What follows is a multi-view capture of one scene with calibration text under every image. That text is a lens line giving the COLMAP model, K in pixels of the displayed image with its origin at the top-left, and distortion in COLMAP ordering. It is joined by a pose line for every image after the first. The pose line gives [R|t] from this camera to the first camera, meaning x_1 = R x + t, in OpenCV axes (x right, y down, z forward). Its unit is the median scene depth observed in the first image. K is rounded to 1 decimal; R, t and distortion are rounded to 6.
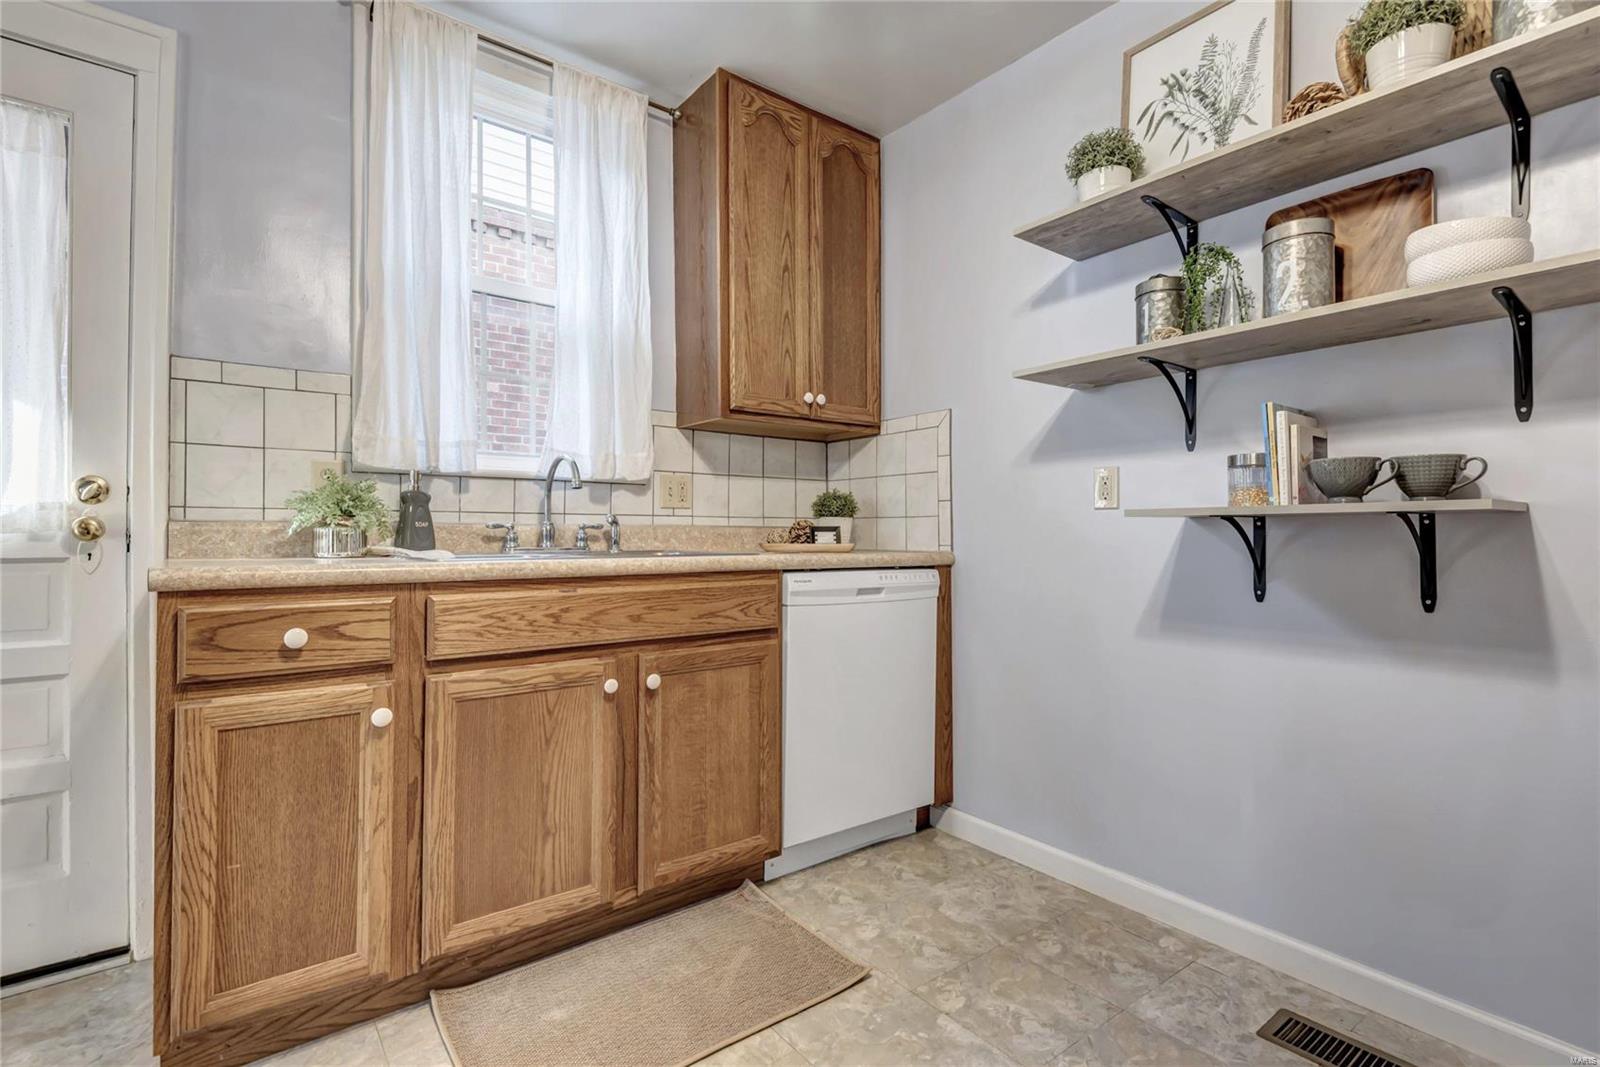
lens RADIAL K [[735.8, 0, 792.6], [0, 735.8, 530.3], [0, 0, 1]] dist [0.019398, -0.010419]
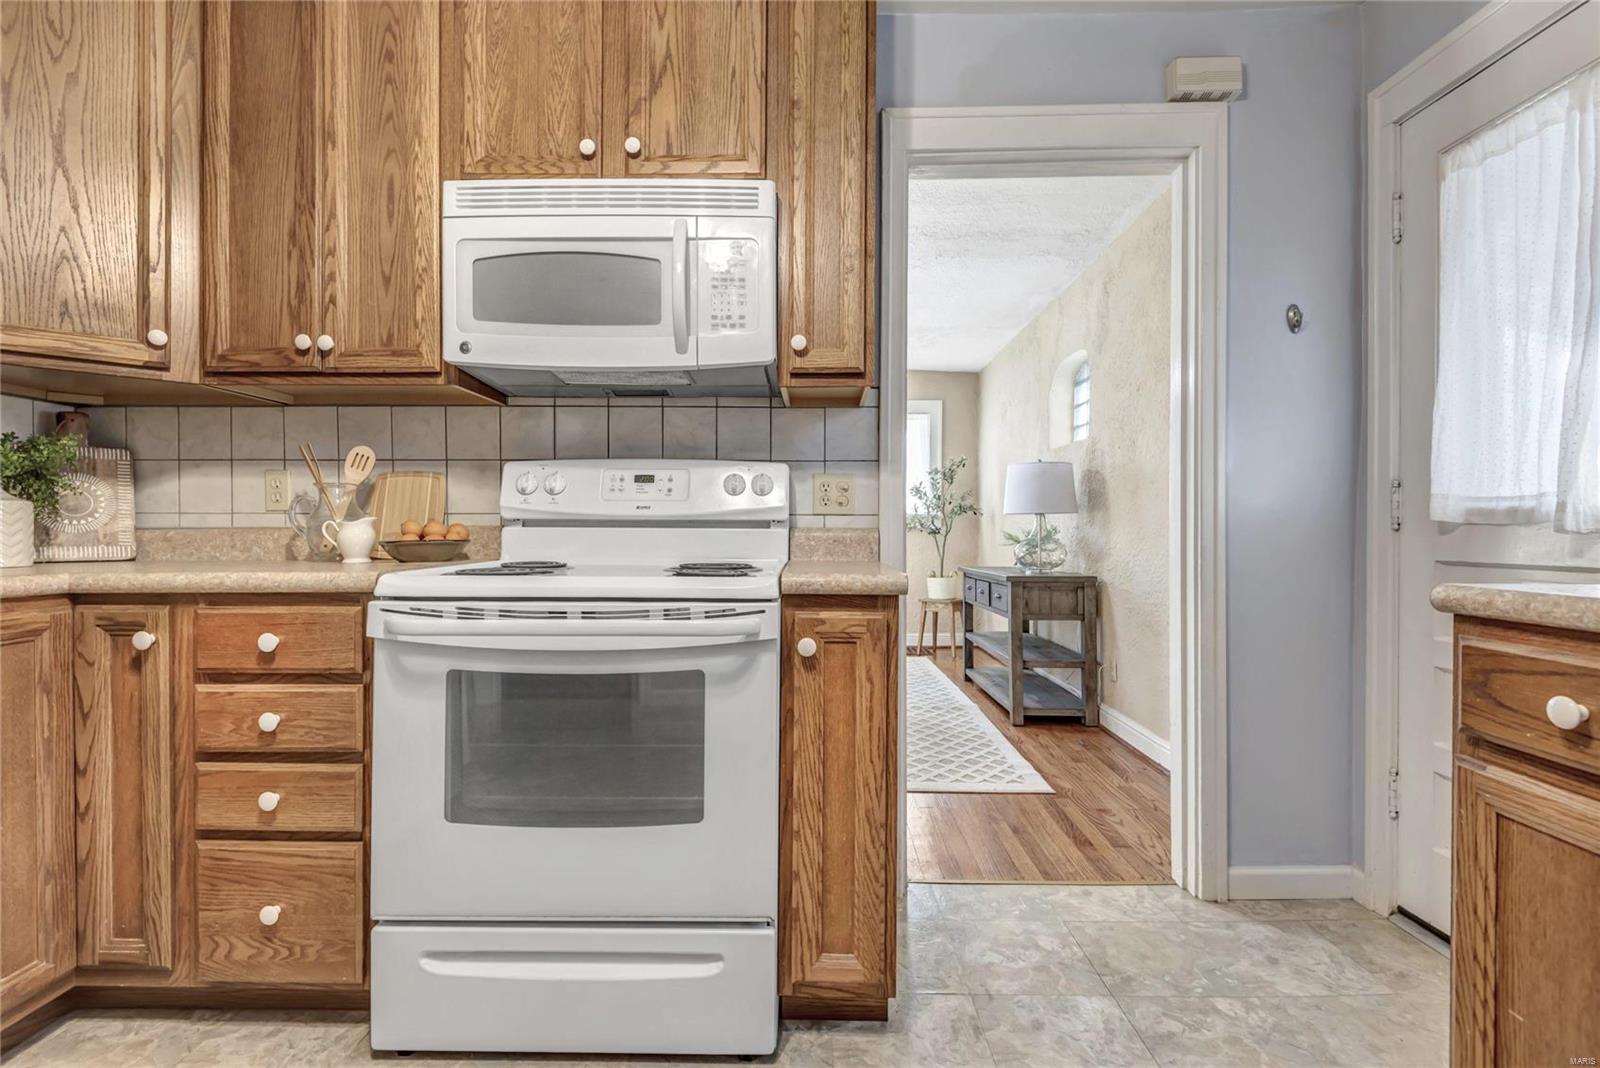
lens RADIAL K [[735.8, 0, 803.7], [0, 735.8, 531.4], [0, 0, 1]] dist [0.019398, -0.010419]
pose [[-0.601159, -0.001061, -0.799129, 0.168364], [-0.001383, 0.999999, -0.000287, -0.004465], [0.799128, 0.000933, -0.601160, 0.681478]]
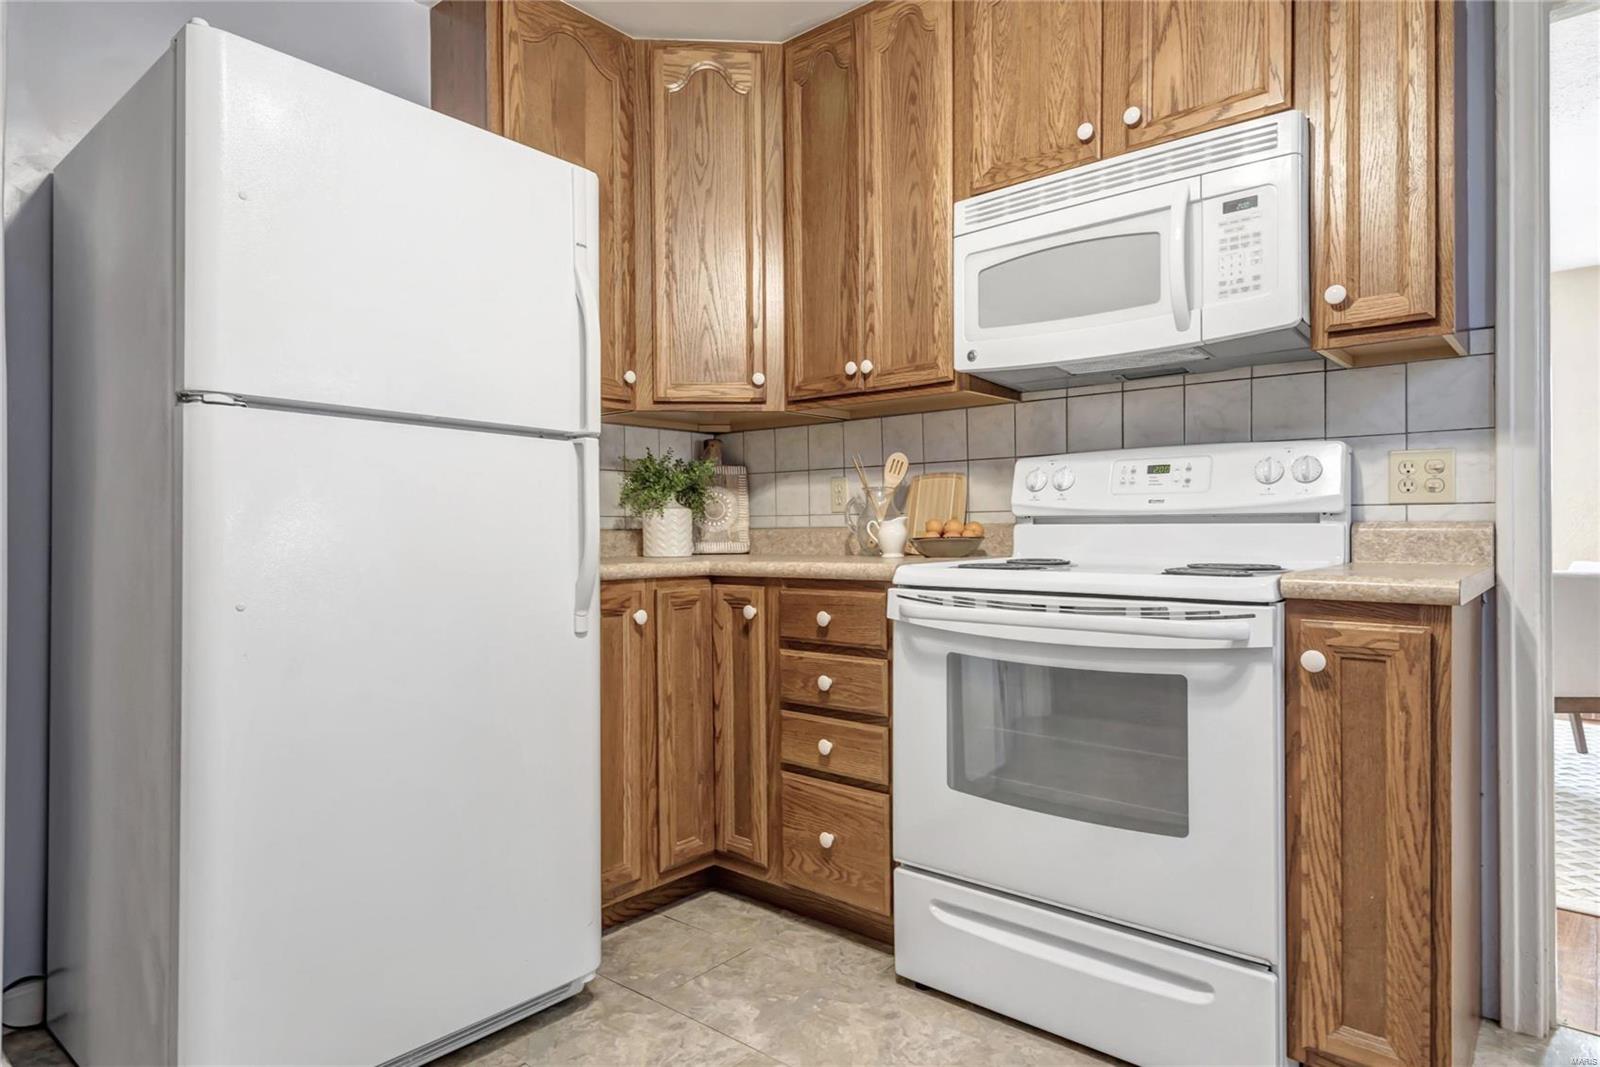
lens RADIAL K [[928.5, 0, 796.0], [0, 928.5, 531.6], [0, 0, 1]] dist [0.021756, -0.007964]
pose [[-0.973361, 0.005413, -0.229213, 0.197041], [0.005431, 0.999985, 0.000550, -0.002407], [0.229213, -0.000710, -0.973376, 0.948258]]
